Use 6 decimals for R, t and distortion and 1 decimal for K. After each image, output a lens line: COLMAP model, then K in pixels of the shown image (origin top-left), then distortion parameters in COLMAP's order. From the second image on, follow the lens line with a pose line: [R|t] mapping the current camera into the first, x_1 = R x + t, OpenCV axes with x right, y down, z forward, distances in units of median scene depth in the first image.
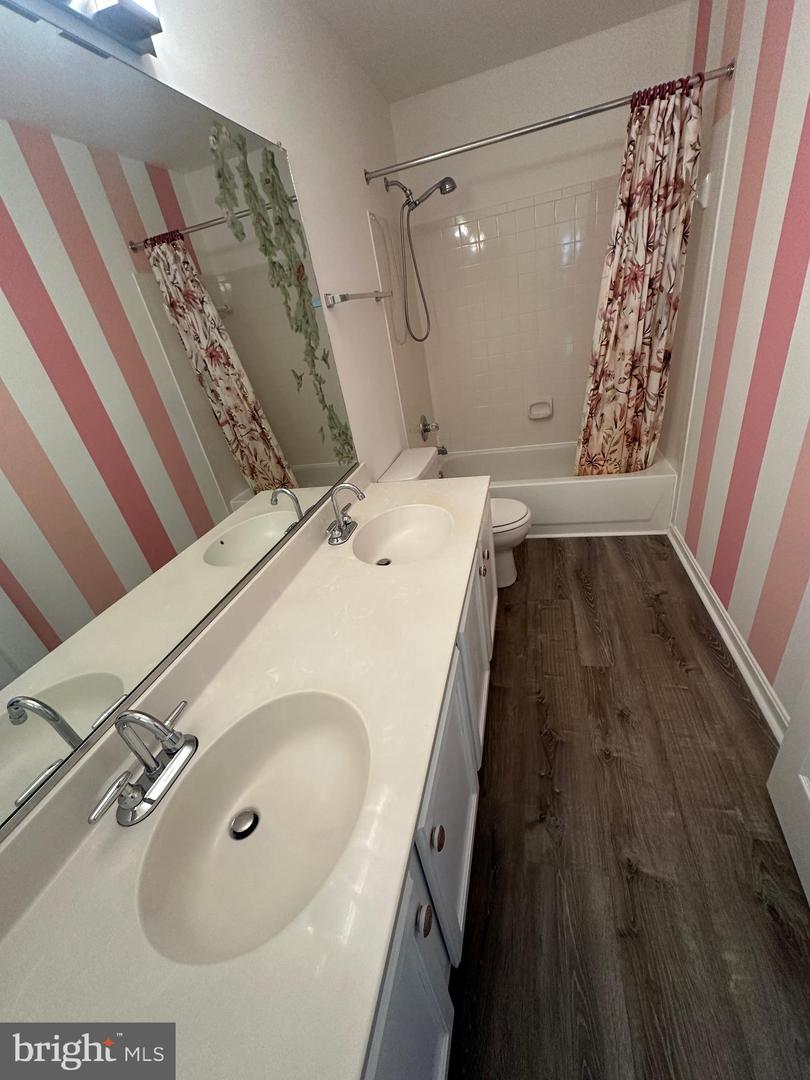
lens RADIAL K [[428.5, 0, 406.0], [0, 428.5, 538.9], [0, 0, 1]] dist [0.001598, 0.000179]
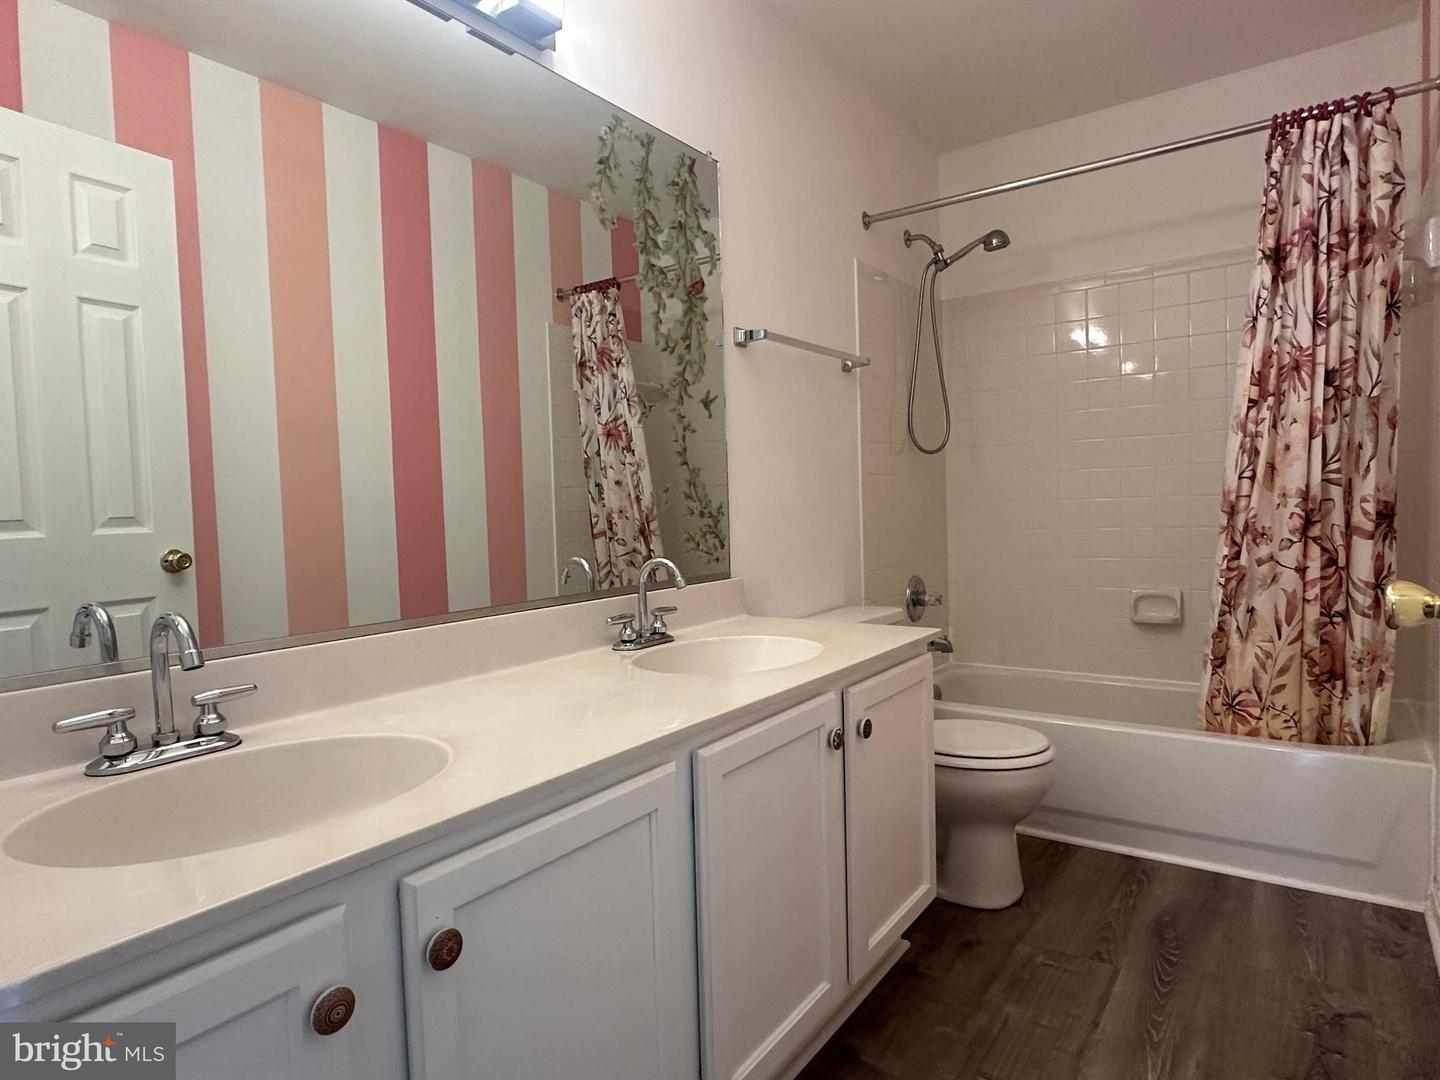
lens RADIAL K [[831.8, 0, 720.0], [0, 831.8, 545.2], [0, 0, 1]] dist [0.006240, -0.001807]
pose [[0.925440, 0.158117, -0.344325, 0.230828], [-0.281505, 0.895195, -0.345517, 0.163981], [0.253606, 0.416684, 0.872960, -0.029812]]
